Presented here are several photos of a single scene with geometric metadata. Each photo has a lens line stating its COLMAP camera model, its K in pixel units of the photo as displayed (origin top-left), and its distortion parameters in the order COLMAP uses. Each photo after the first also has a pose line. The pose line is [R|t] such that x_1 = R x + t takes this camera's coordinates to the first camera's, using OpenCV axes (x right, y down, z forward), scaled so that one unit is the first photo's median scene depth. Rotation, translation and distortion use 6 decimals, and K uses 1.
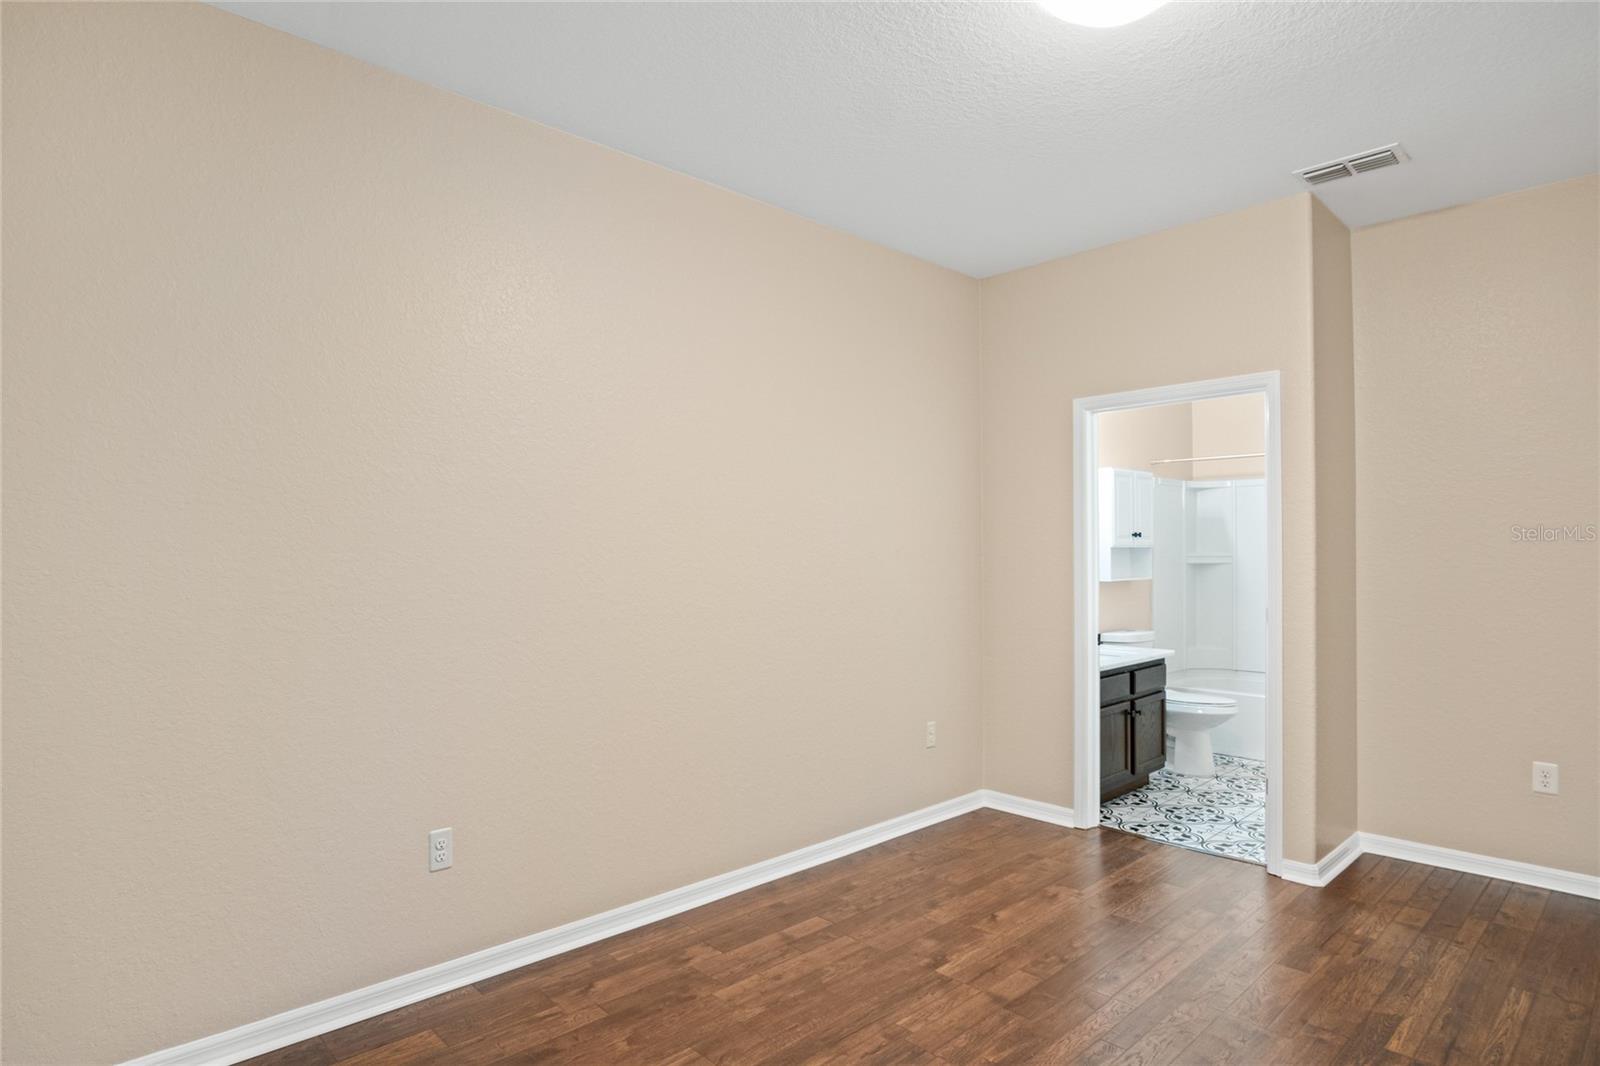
lens RADIAL K [[866.6, 0, 796.3], [0, 866.6, 523.6], [0, 0, 1]] dist [-0.026371, 0.001445]
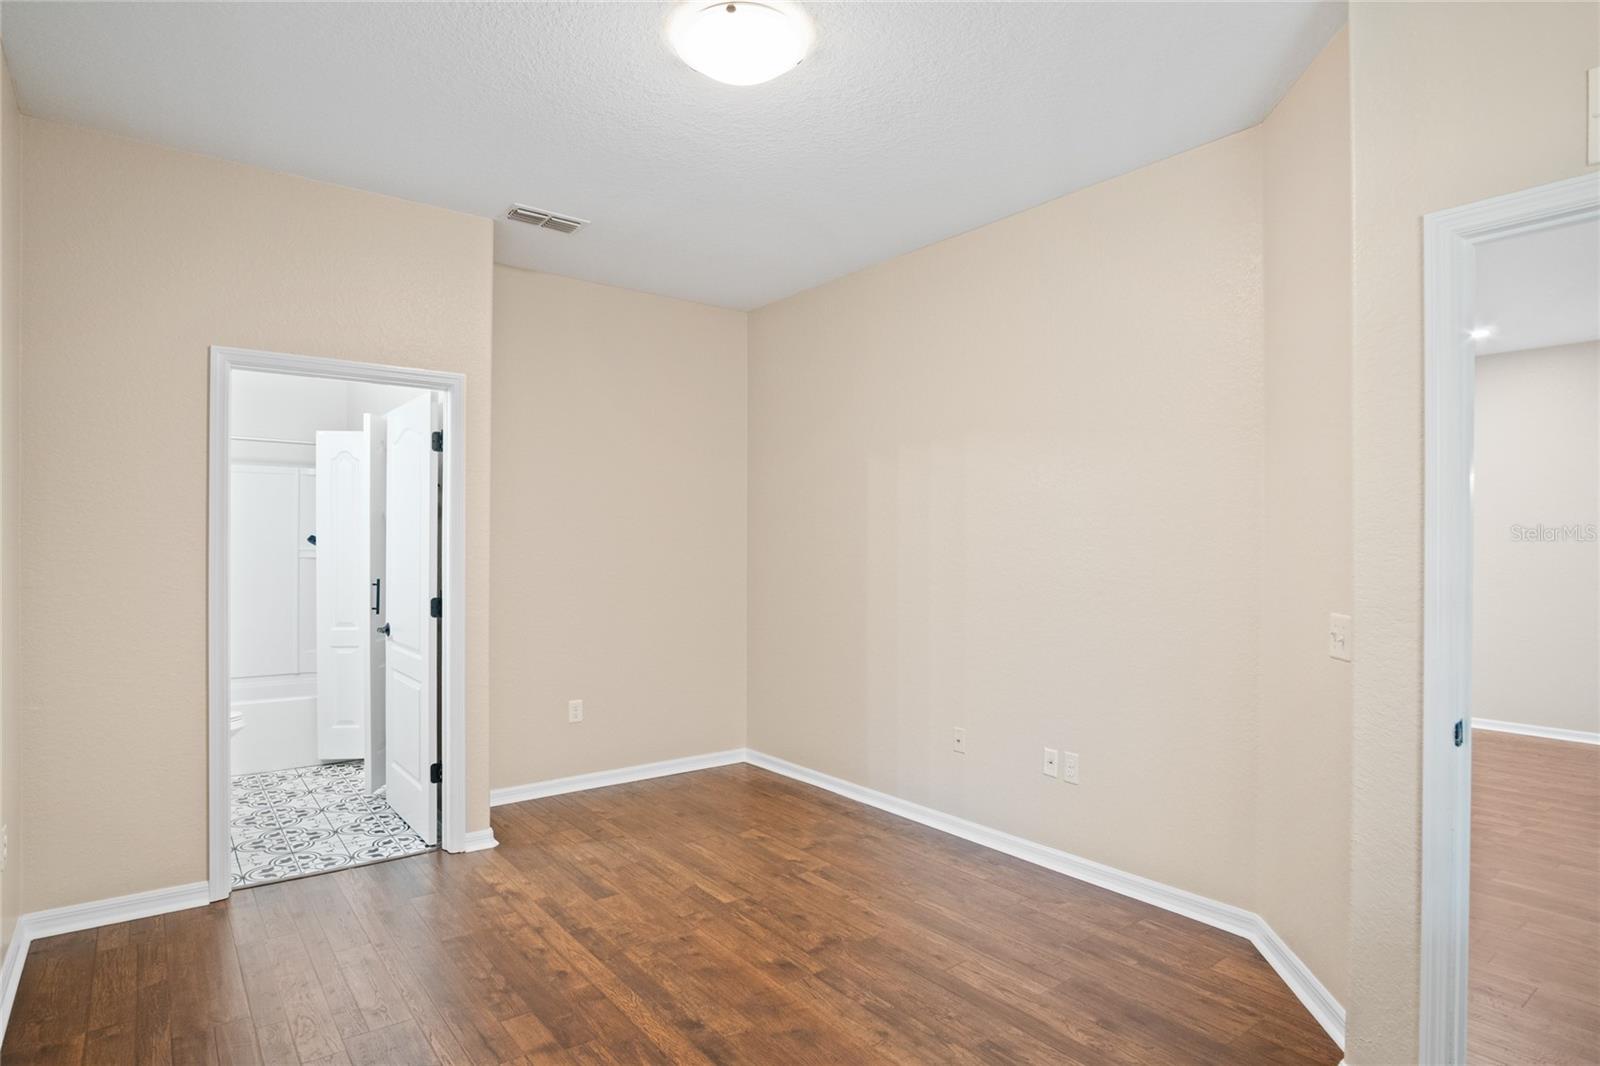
lens RADIAL K [[860.1, 0, 788.9], [0, 860.1, 538.1], [0, 0, 1]] dist [-0.022752, 0.001151]
pose [[0.112074, 0.013924, 0.993602, -0.534675], [-0.033423, 0.999389, -0.010235, 0.024009], [-0.993138, -0.032062, 0.112471, 0.581175]]
